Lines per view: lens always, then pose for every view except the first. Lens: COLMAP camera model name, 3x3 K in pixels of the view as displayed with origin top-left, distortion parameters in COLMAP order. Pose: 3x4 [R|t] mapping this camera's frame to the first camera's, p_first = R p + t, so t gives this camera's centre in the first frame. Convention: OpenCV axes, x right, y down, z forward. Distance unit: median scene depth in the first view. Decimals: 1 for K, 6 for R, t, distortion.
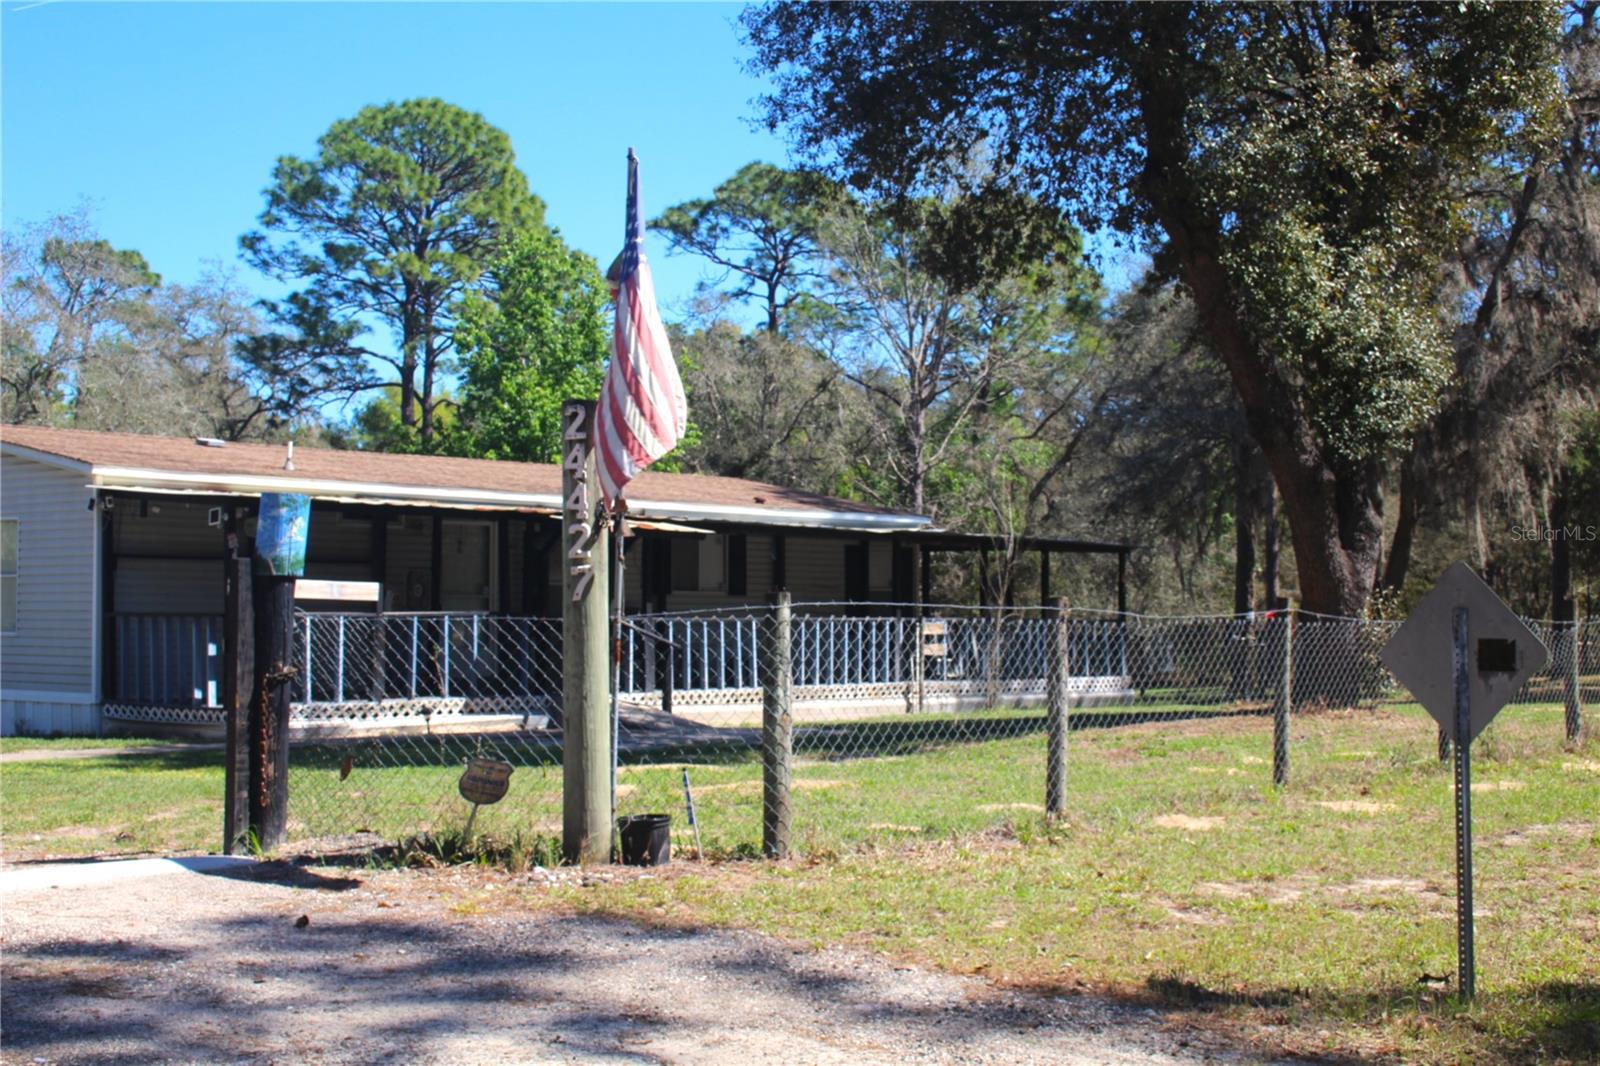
lens RADIAL K [[2218.2, 0, 800.0], [0, 2218.2, 533.0], [0, 0, 1]] dist [0.022009, 0.027239]
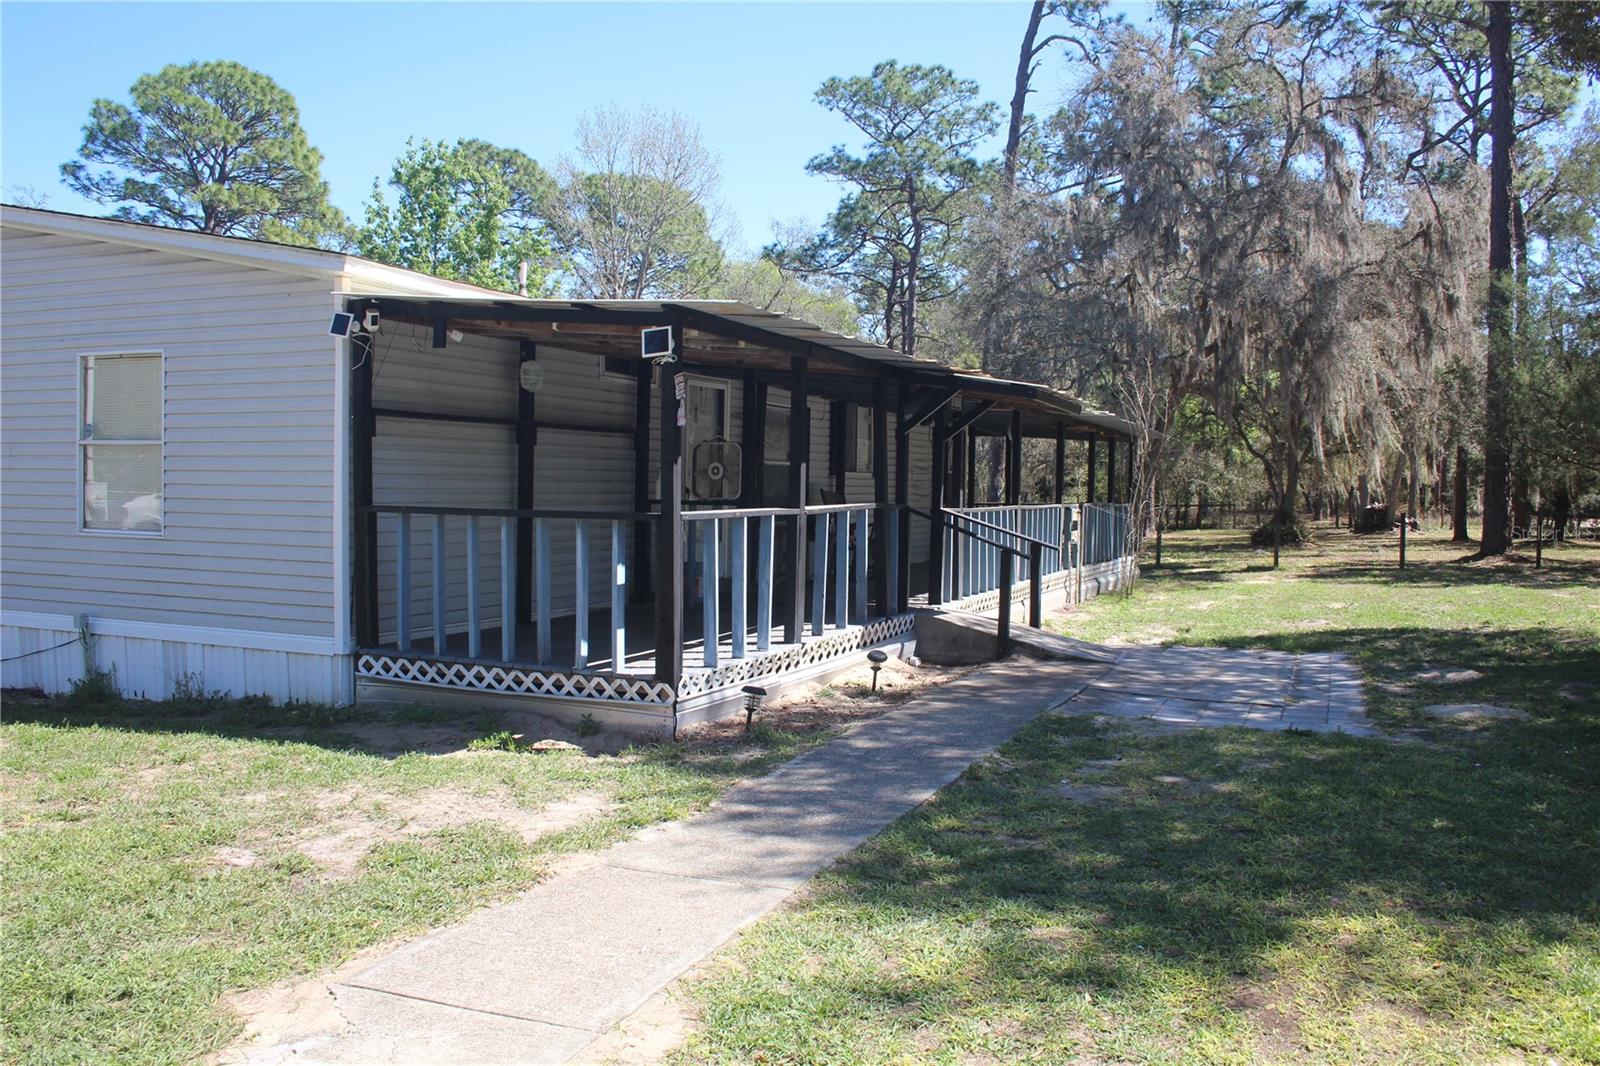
lens RADIAL K [[1413.9, 0, 800.0], [0, 1413.9, 533.0], [0, 0, 1]] dist [-0.119096, 0.154278]
pose [[0.958161, -0.001009, 0.286228, -0.233386], [-0.019751, 0.997377, 0.069633, 0.010931], [-0.285548, -0.072373, 0.955628, 0.457335]]
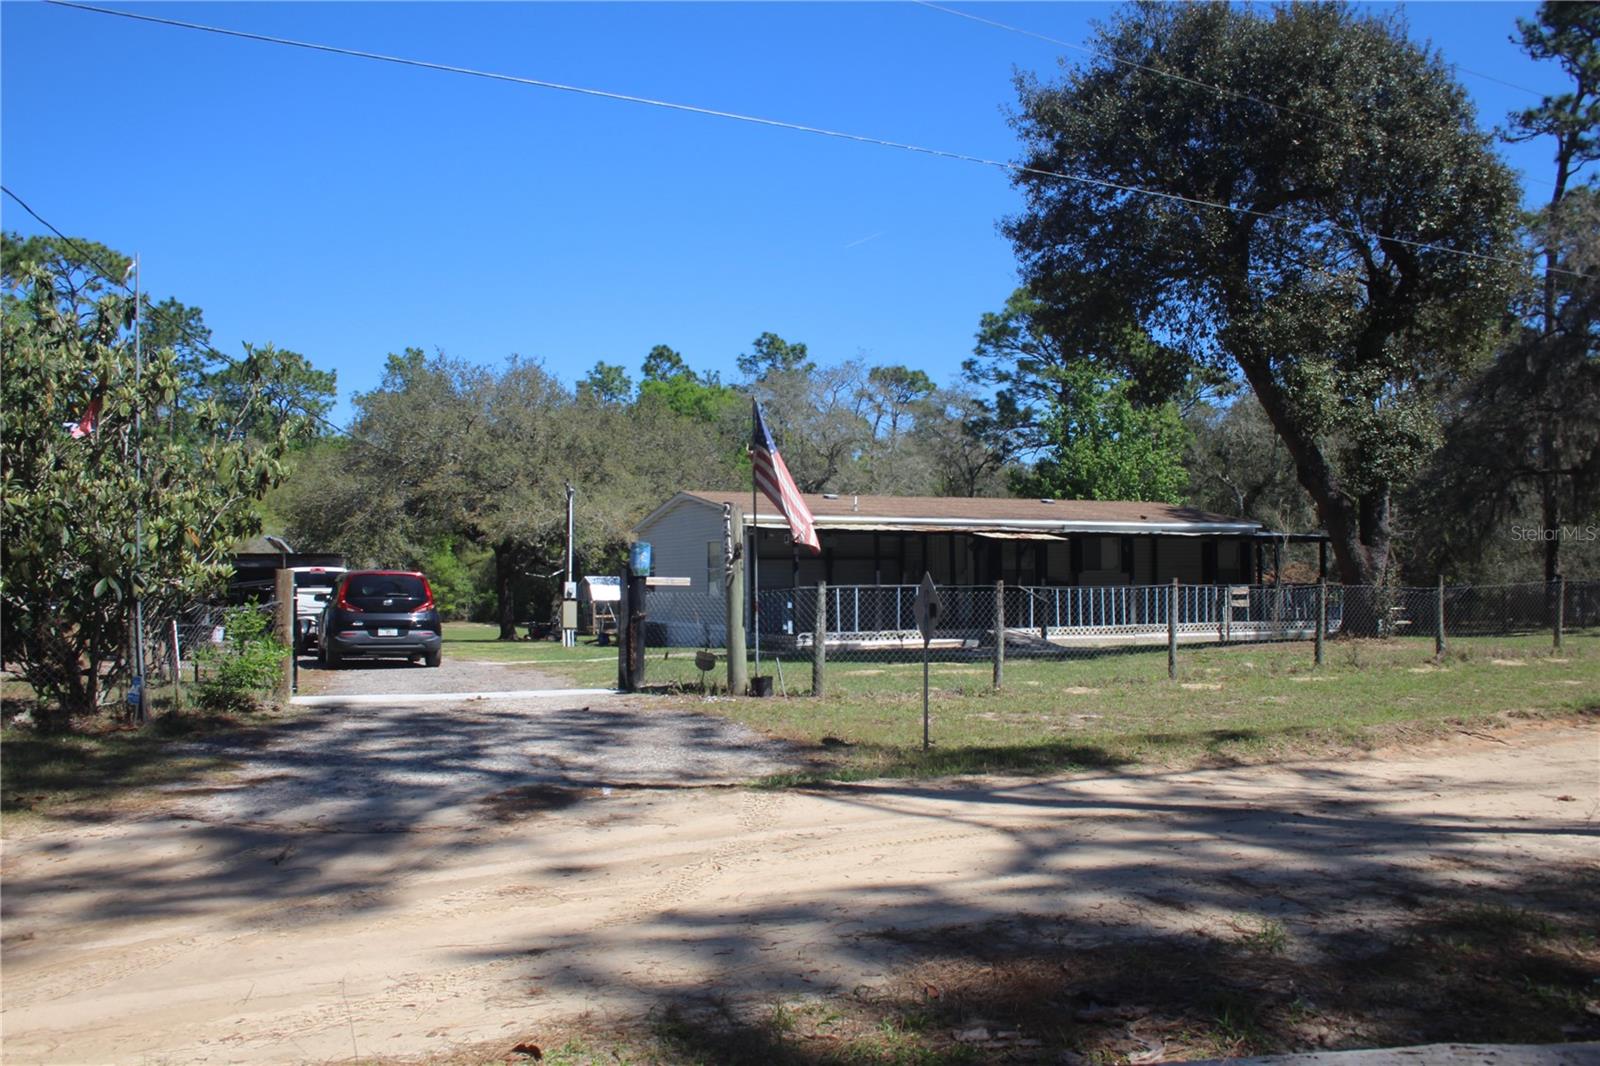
lens RADIAL K [[1413.9, 0, 800.0], [0, 1413.9, 533.0], [0, 0, 1]] dist [-0.119096, 0.154278]
pose [[0.914522, -0.022065, -0.403934, 0.186548], [0.023246, 0.999728, -0.001981, -0.006943], [0.403867, -0.007578, 0.914786, -0.115562]]
